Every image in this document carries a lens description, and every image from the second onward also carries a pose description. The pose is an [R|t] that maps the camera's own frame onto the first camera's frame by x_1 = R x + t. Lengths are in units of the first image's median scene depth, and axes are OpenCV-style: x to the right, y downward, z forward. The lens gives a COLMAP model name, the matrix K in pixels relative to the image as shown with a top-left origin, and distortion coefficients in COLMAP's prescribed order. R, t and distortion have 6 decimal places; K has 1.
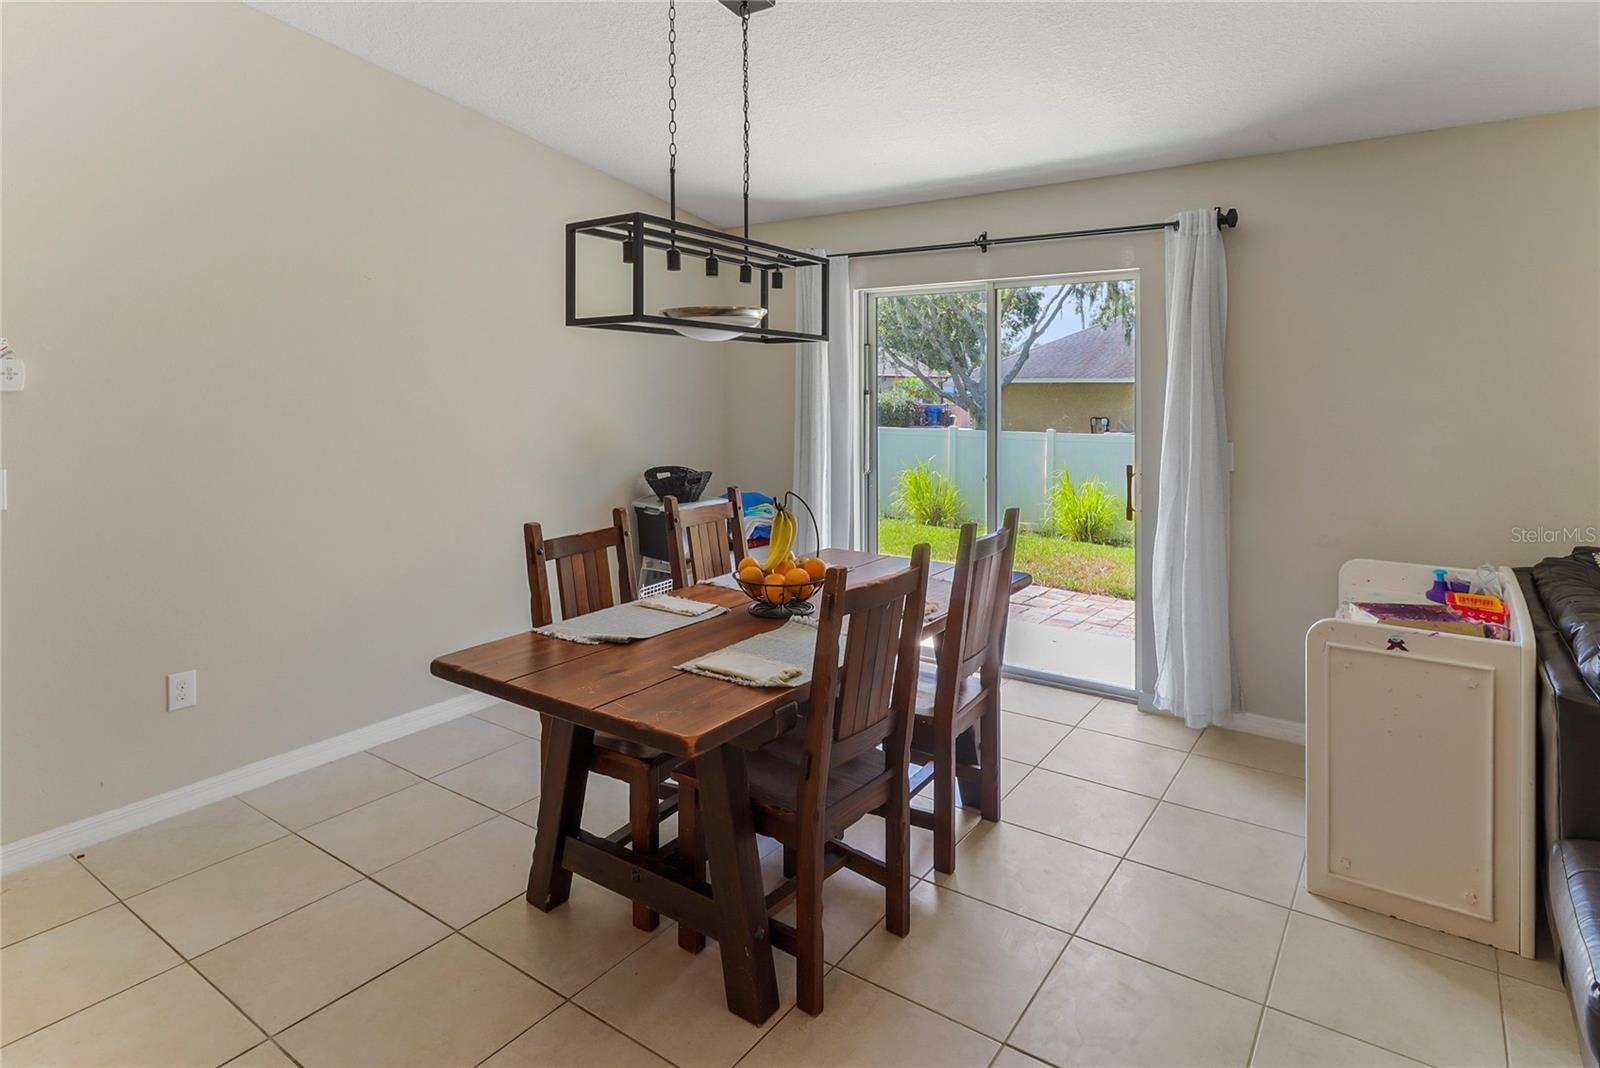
lens RADIAL K [[866.3, 0, 822.0], [0, 866.3, 391.4], [0, 0, 1]] dist [0.000611, 0.000360]
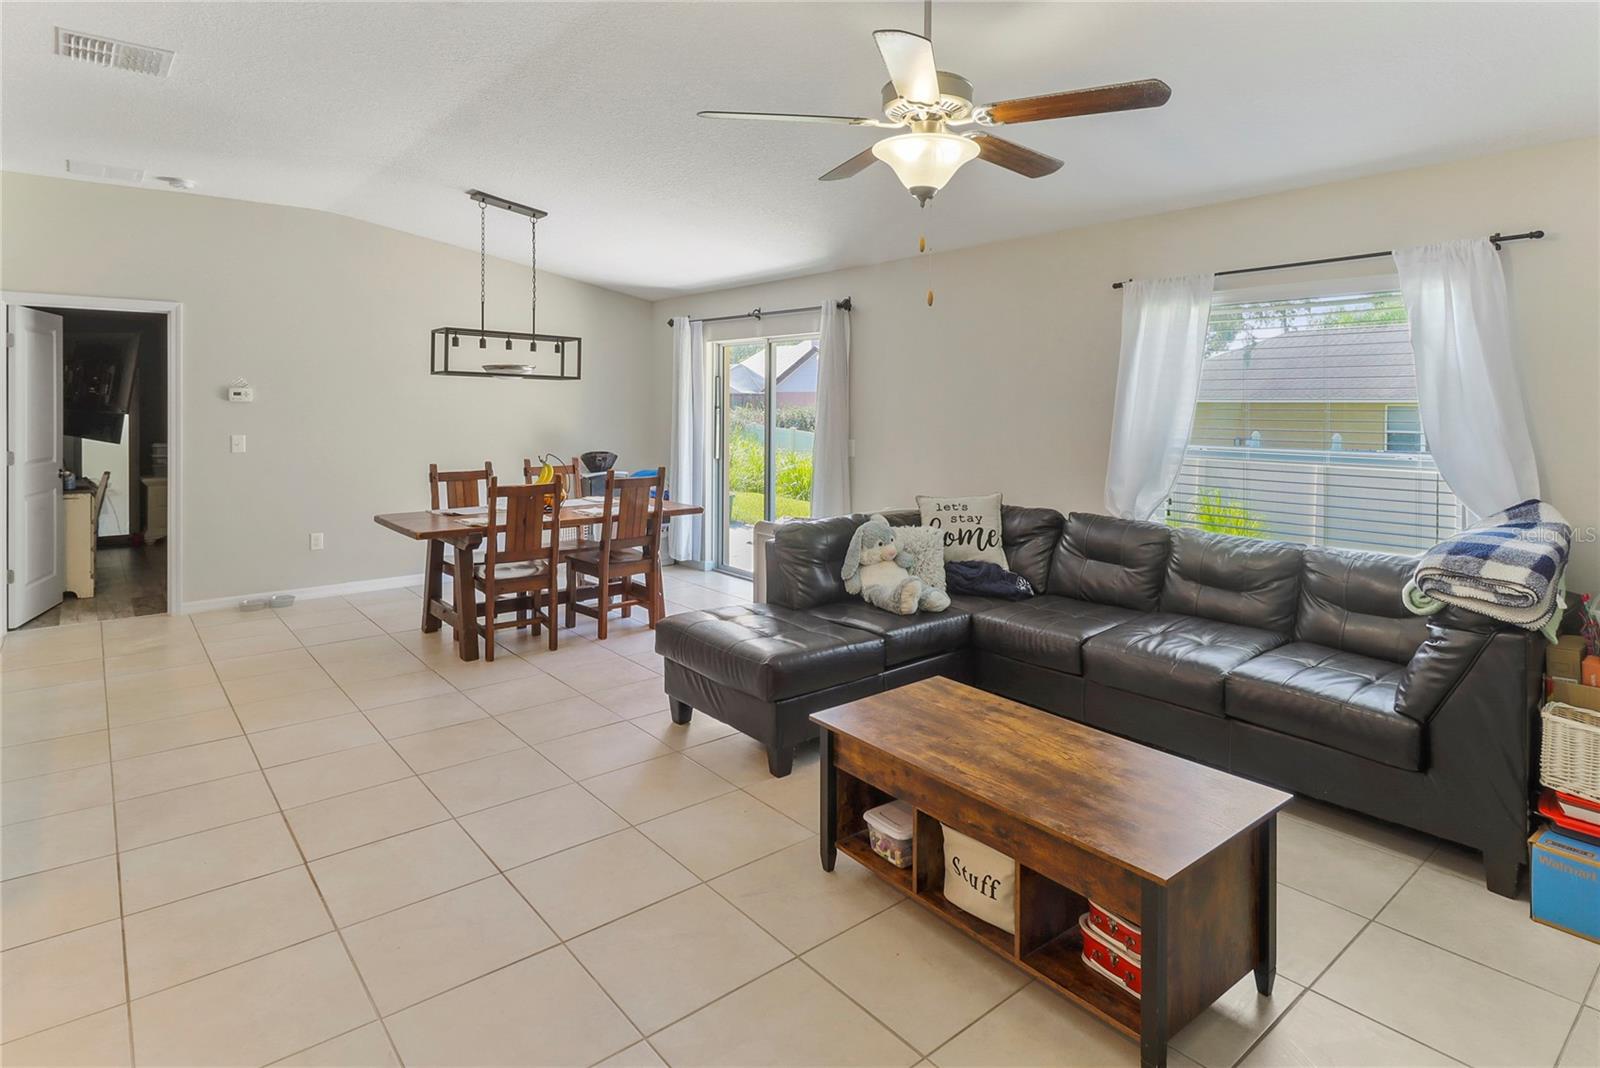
lens RADIAL K [[859.2, 0, 820.7], [0, 859.2, 429.8], [0, 0, 1]] dist [0.002089, 0.000239]
pose [[0.964822, 0.017223, -0.262338, 1.241665], [-0.011039, 0.999626, 0.025028, 0.000755], [0.262671, -0.021252, 0.964651, -0.877194]]
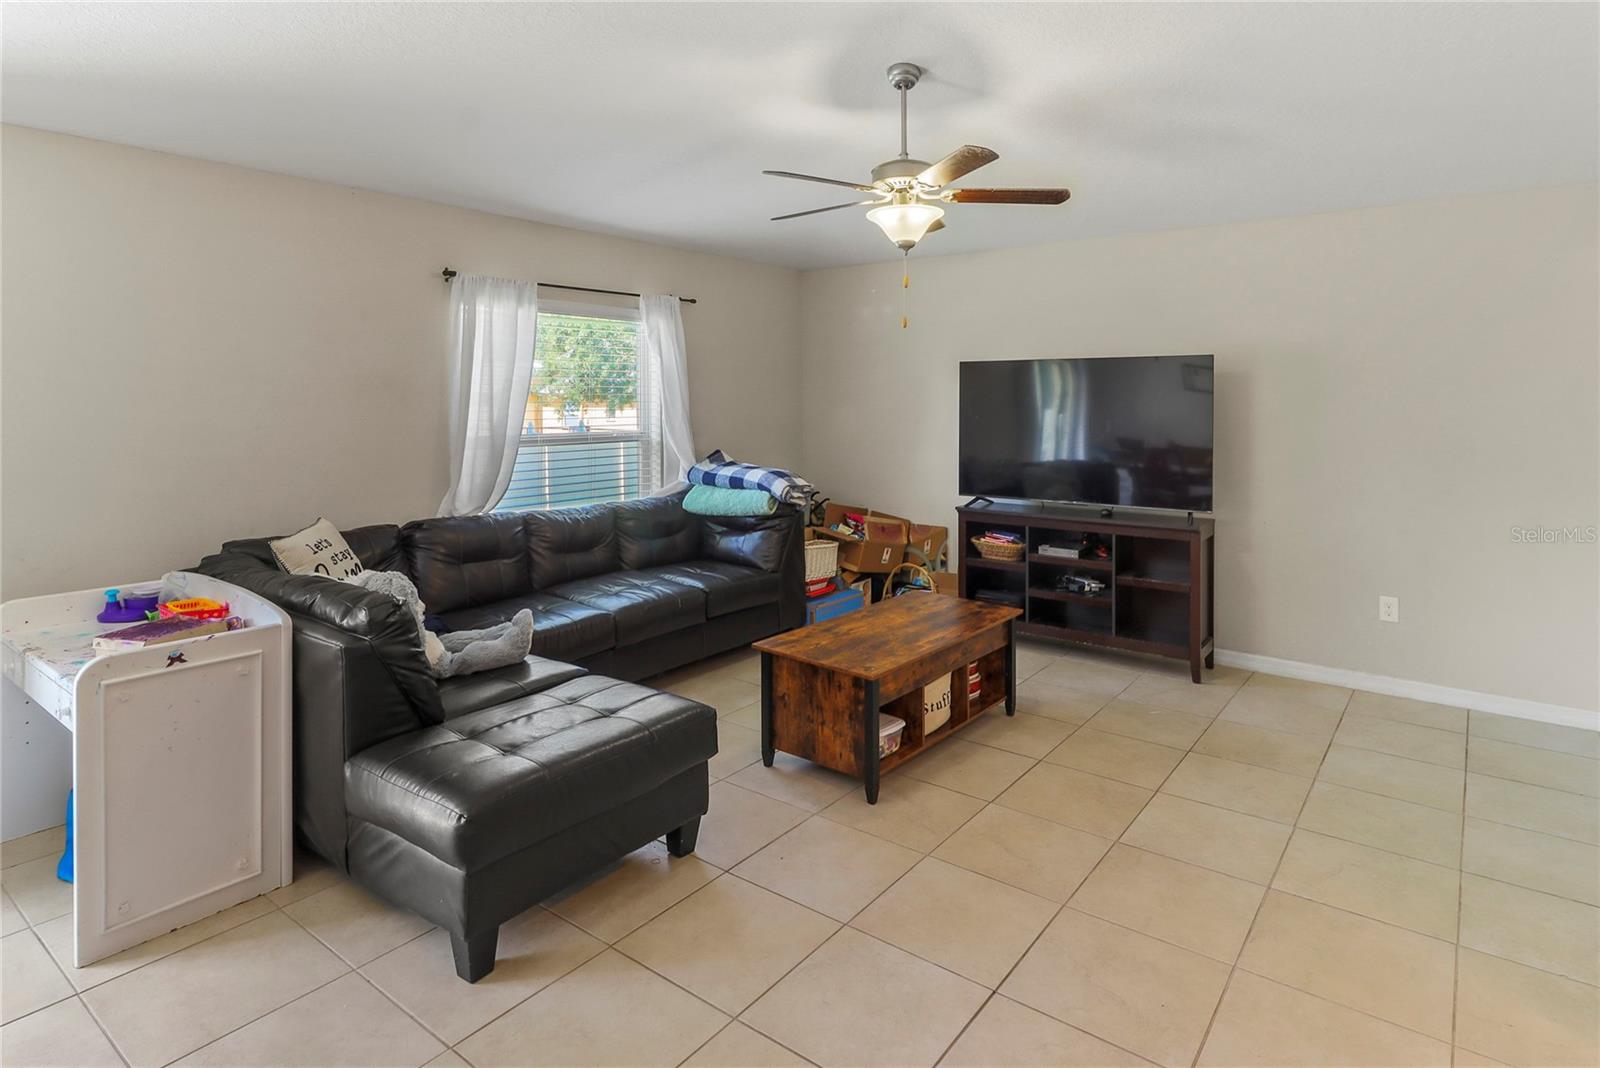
lens RADIAL K [[870.1, 0, 818.9], [0, 870.1, 416.0], [0, 0, 1]] dist [0.001776, -0.000234]
pose [[0.038173, -0.016118, 0.999141, -0.300951], [0.007310, 0.999848, 0.015850, -0.001740], [-0.999244, 0.006699, 0.038285, 0.198472]]
